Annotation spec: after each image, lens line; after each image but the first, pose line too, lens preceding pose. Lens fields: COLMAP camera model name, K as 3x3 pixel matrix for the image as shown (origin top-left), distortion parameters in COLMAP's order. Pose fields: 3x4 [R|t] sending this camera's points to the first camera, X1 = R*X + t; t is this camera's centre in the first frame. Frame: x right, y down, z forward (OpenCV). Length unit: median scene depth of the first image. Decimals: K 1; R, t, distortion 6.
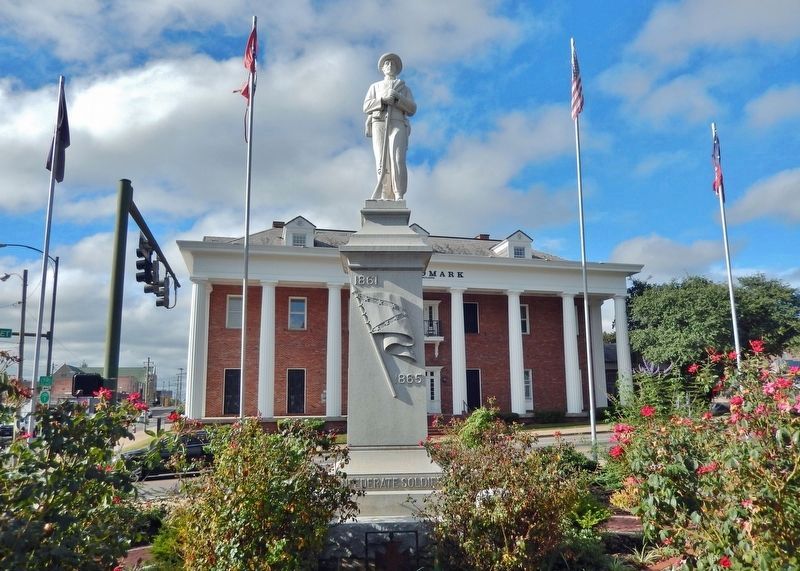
lens RADIAL K [[597.4, 0, 403.3], [0, 597.4, 300.4], [0, 0, 1]] dist [0.009482, -0.001748]
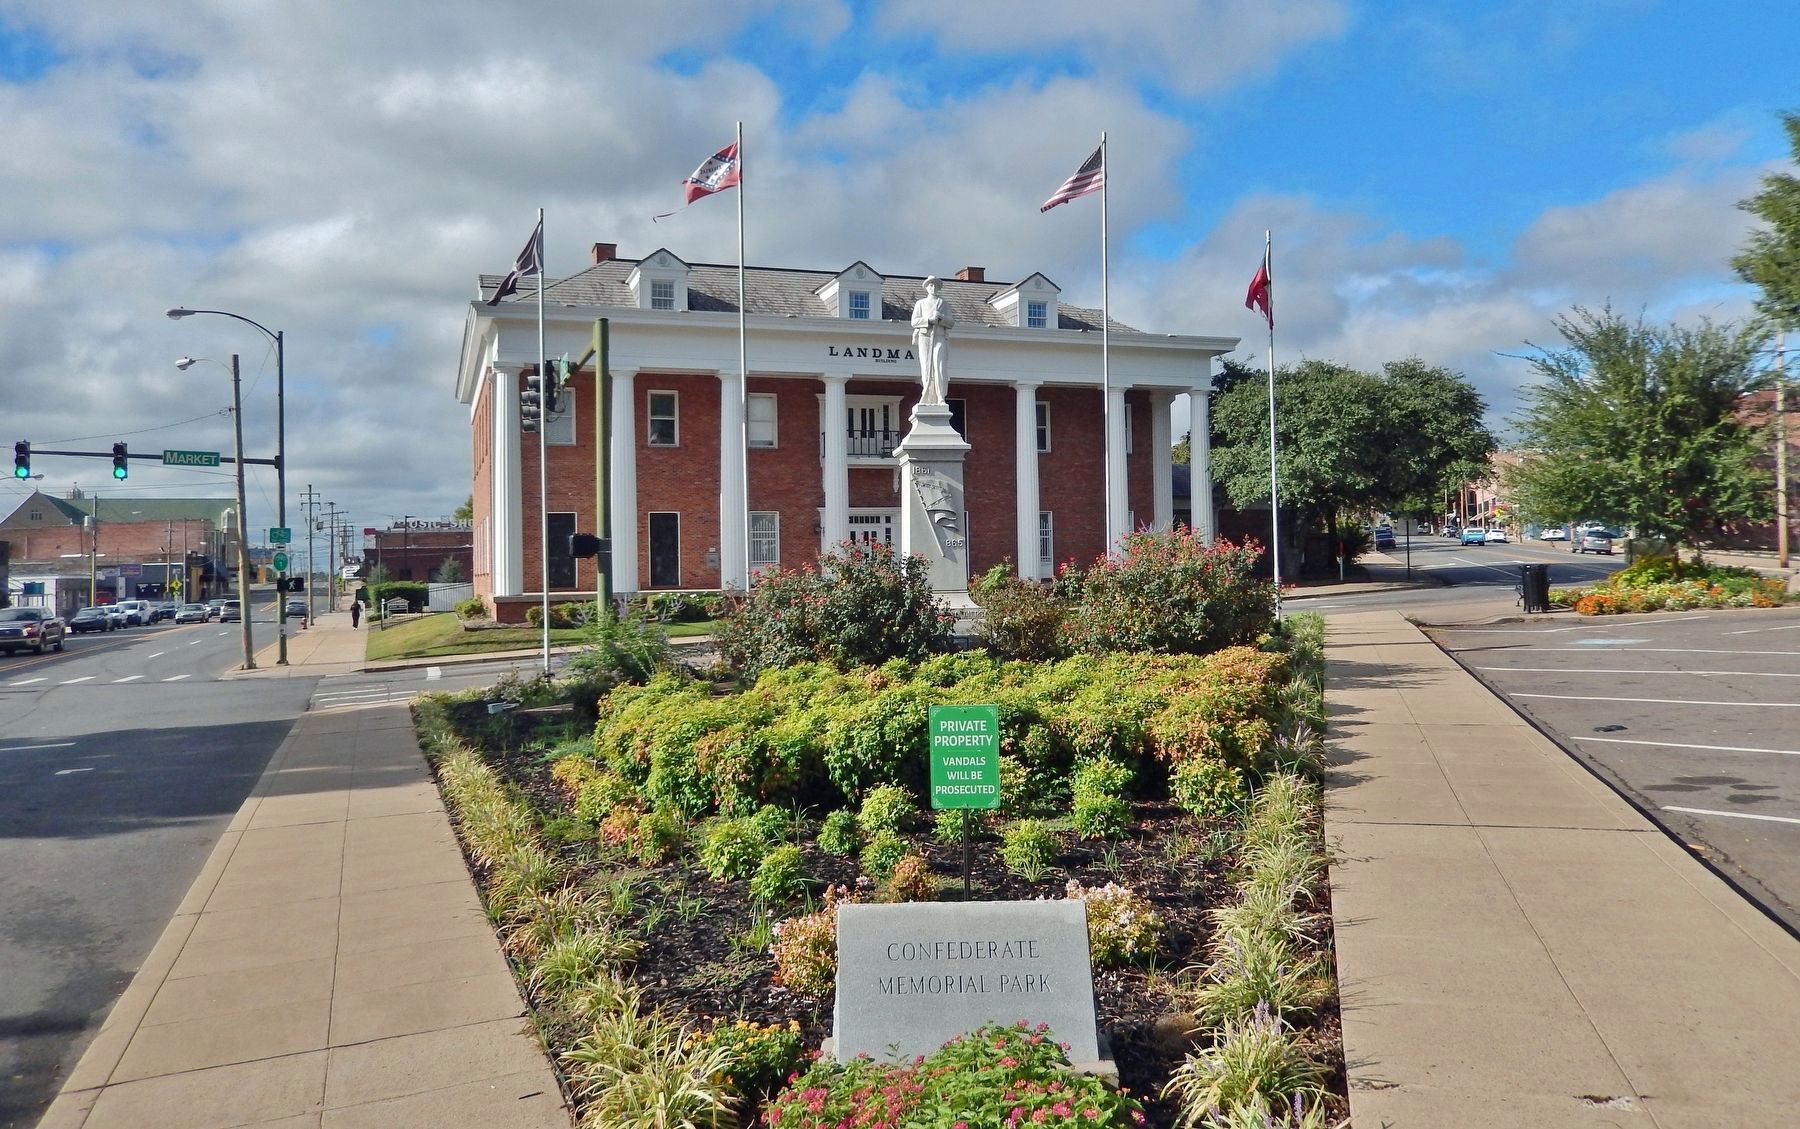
lens RADIAL K [[1881.6, 0, 900.0], [0, 1881.6, 564.5], [0, 0, 1]] dist [-0.000854, 0.000604]
pose [[0.992717, -0.006729, 0.120282, -0.176188], [-0.012854, 0.986823, 0.161293, -0.143991], [-0.119782, -0.161664, 0.979549, -0.899883]]
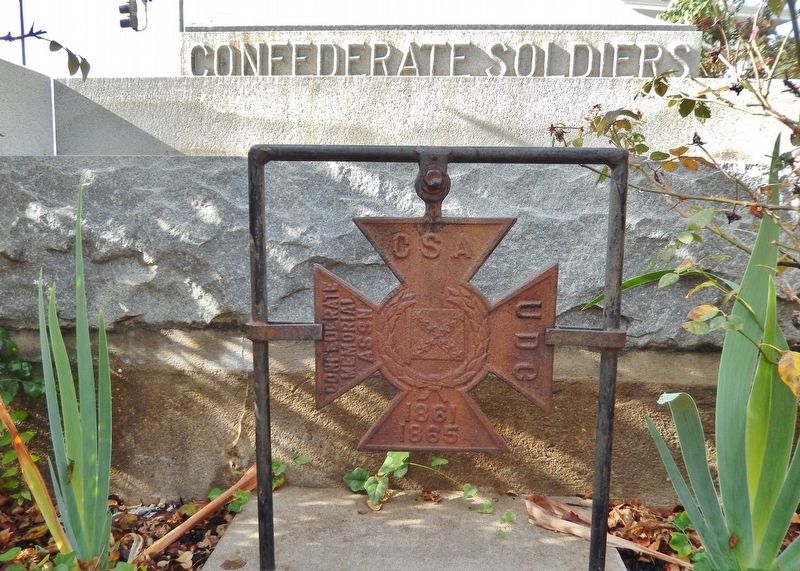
lens RADIAL K [[597.4, 0, 403.3], [0, 597.4, 300.4], [0, 0, 1]] dist [0.009482, -0.001748]
pose [[0.993756, 0.043377, -0.102796, -0.002070], [-0.015417, 0.965879, 0.258533, 0.087609], [0.110503, -0.255334, 0.960517, 0.194910]]
